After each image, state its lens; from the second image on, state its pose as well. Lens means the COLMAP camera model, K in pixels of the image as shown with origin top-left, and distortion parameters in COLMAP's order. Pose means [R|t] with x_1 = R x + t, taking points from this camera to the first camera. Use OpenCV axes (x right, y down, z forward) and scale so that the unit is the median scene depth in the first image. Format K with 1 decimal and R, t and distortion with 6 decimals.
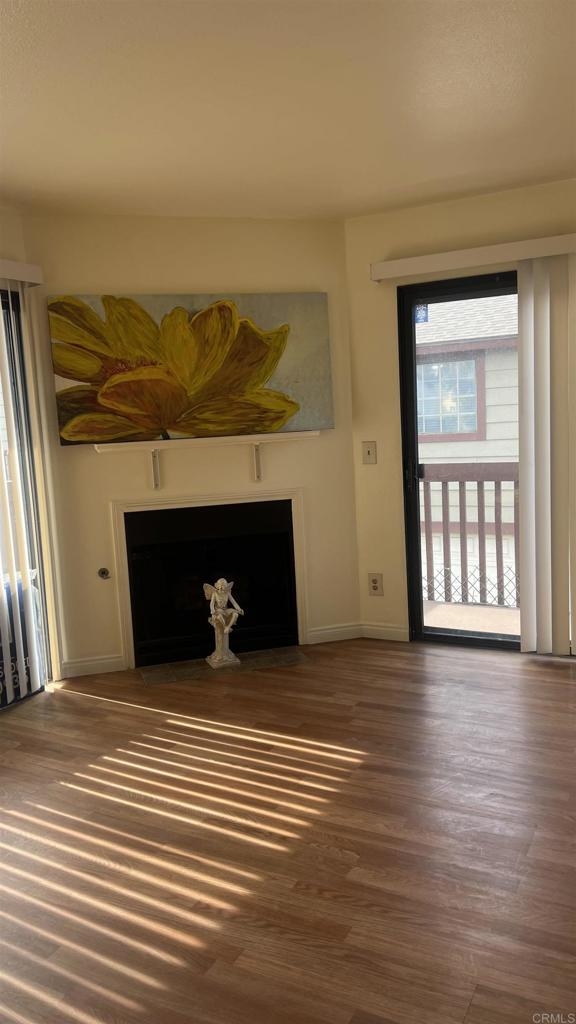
lens RADIAL K [[769.6, 0, 288.0], [0, 769.6, 512.0], [0, 0, 1]] dist [0.101501, -0.127985]
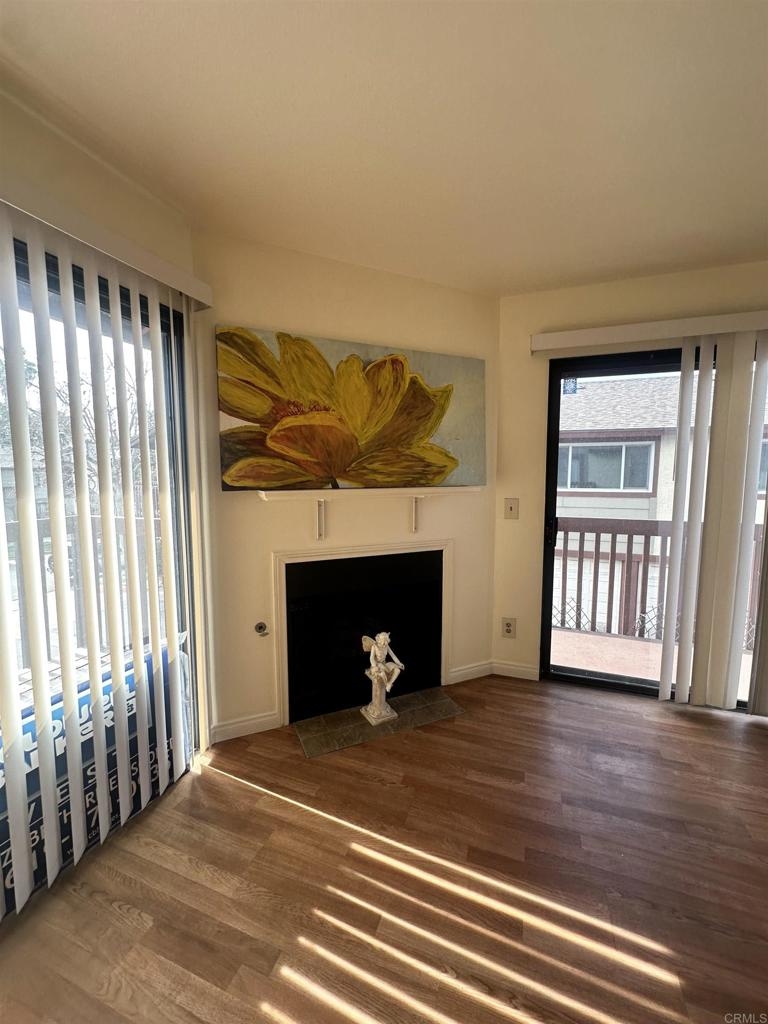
lens RADIAL K [[407.8, 0, 386.6], [0, 407.8, 511.0], [0, 0, 1]] dist [-0.002056, -0.000057]
pose [[0.989281, 0.037623, 0.141098, -0.163903], [-0.031972, 0.998602, -0.042101, -0.046798], [-0.142484, 0.037138, 0.989100, 0.489452]]
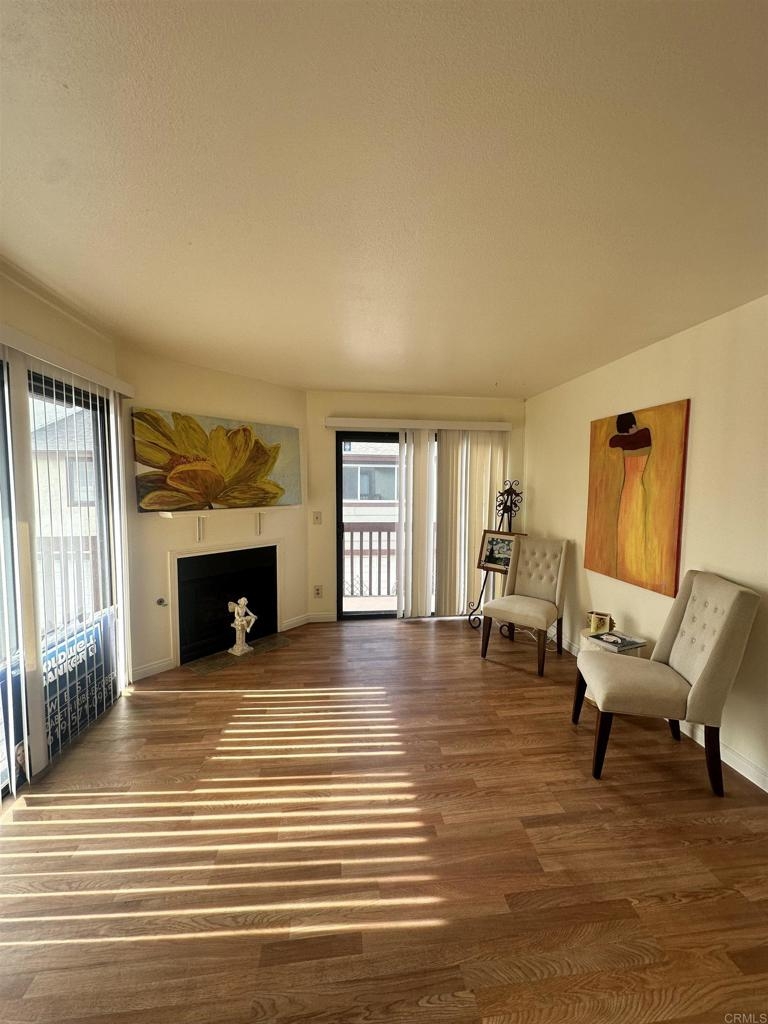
lens RADIAL K [[407.8, 0, 386.6], [0, 407.8, 511.0], [0, 0, 1]] dist [-0.002056, -0.000057]
pose [[0.816579, 0.016653, 0.576994, -0.336862], [0.027833, 0.997285, -0.068174, -0.025190], [-0.576563, 0.071729, 0.813898, 0.141337]]
